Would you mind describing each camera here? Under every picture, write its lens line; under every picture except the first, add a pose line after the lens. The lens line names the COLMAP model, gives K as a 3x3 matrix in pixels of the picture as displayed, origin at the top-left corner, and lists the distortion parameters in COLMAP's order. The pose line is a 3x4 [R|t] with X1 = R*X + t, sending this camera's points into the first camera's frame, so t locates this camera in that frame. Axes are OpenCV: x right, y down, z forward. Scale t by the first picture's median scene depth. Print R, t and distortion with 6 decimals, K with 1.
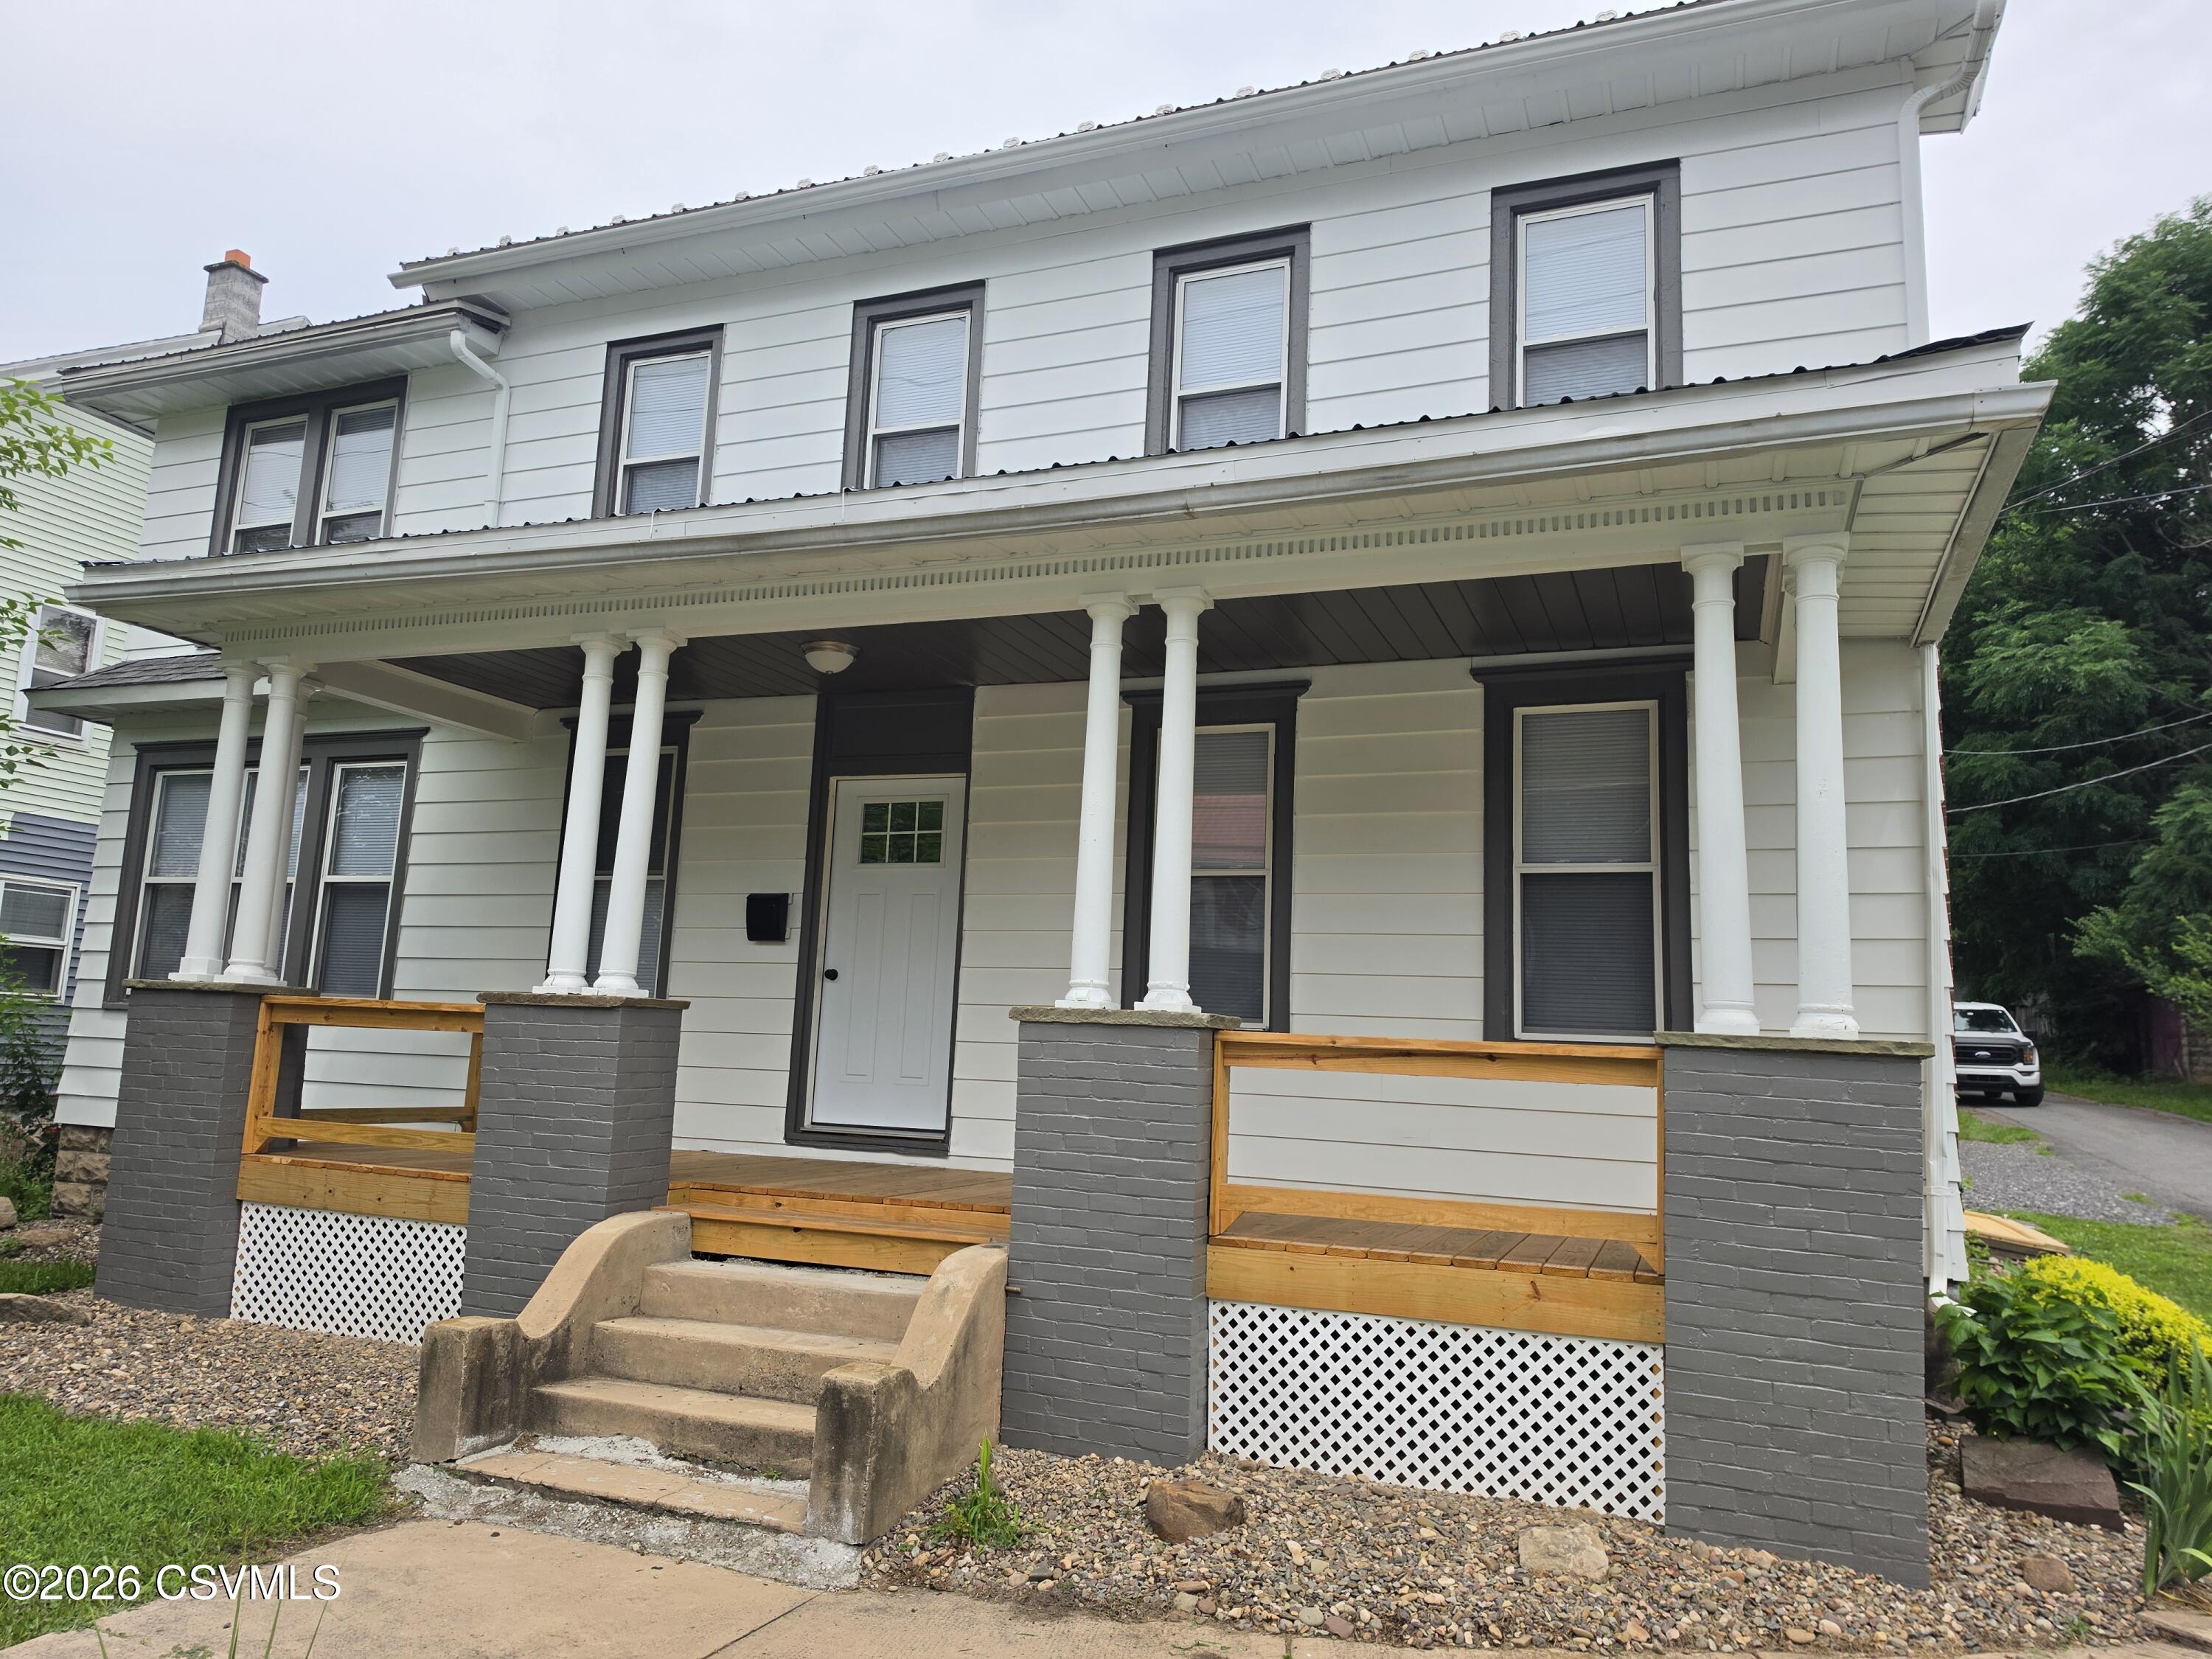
lens RADIAL K [[1496.0, 0, 1114.2], [0, 1496.0, 856.8], [0, 0, 1]] dist [0.061940, -0.072360]
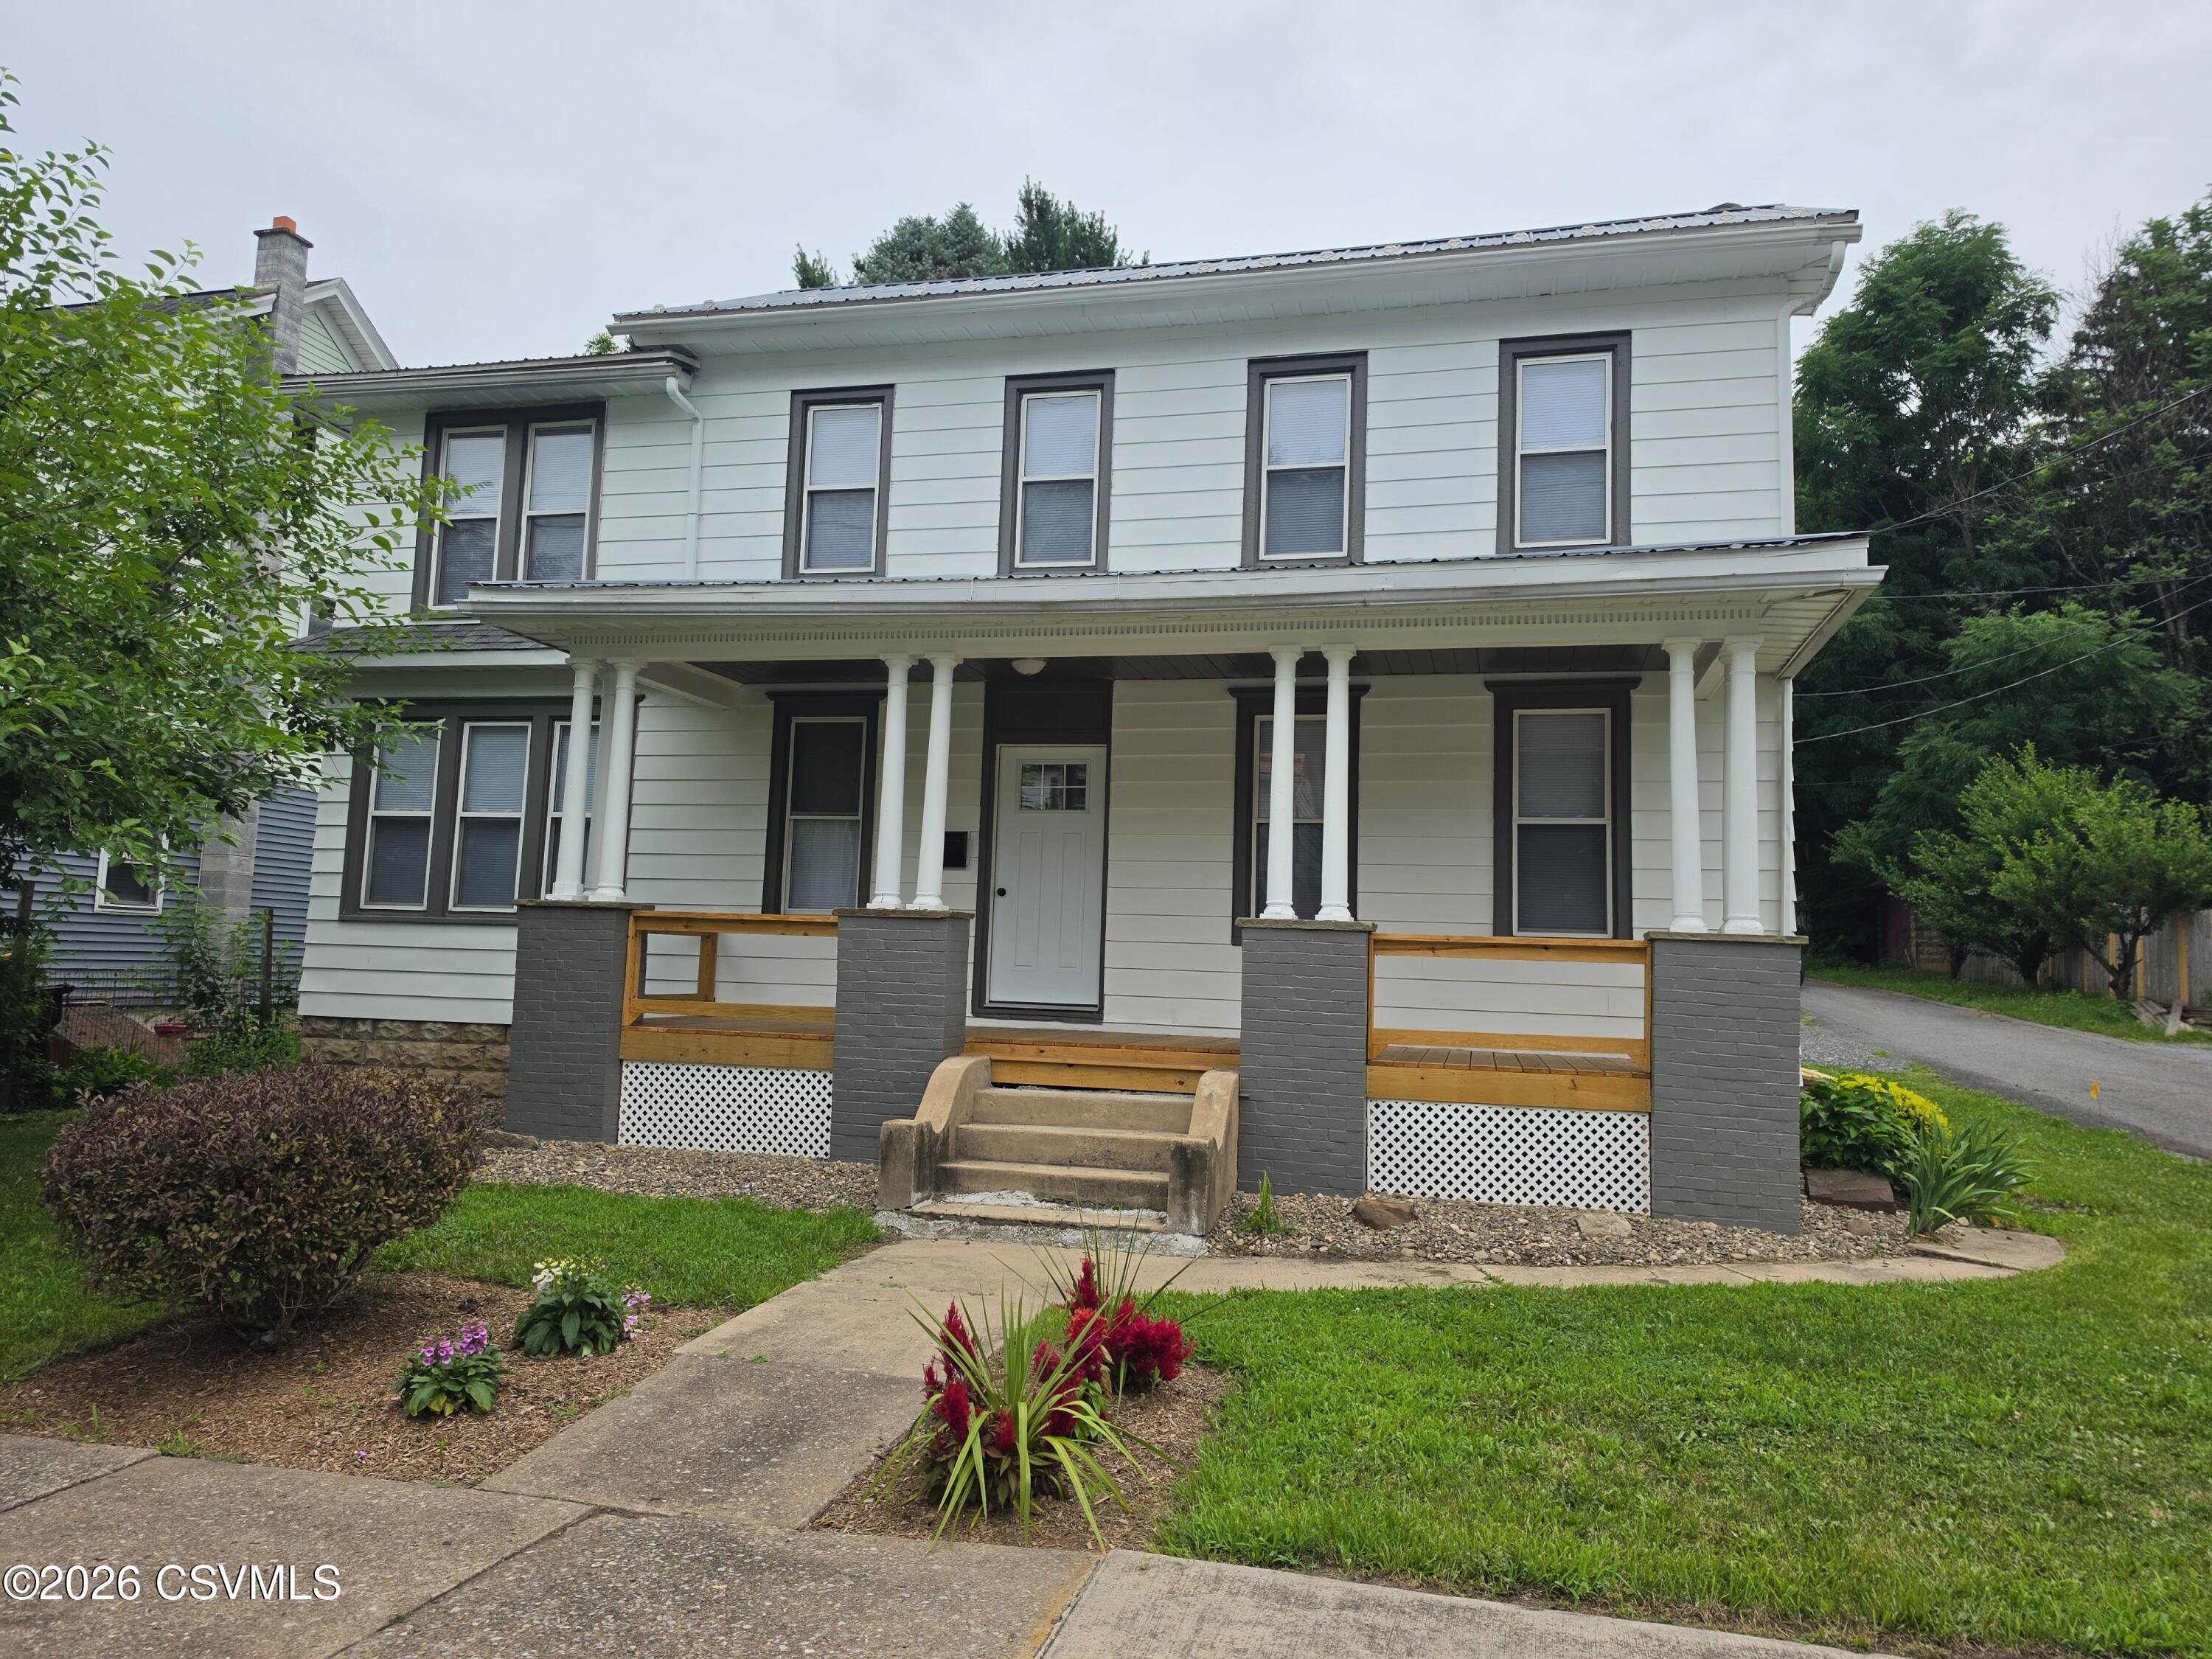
lens RADIAL K [[1533.0, 0, 1106.0], [0, 1533.0, 829.5], [0, 0, 1]] dist [0.122784, -0.202416]
pose [[0.990340, 0.001952, 0.138644, -0.339402], [-0.008840, 0.998756, 0.049084, -0.054370], [-0.138375, -0.049835, 0.989125, -0.442125]]
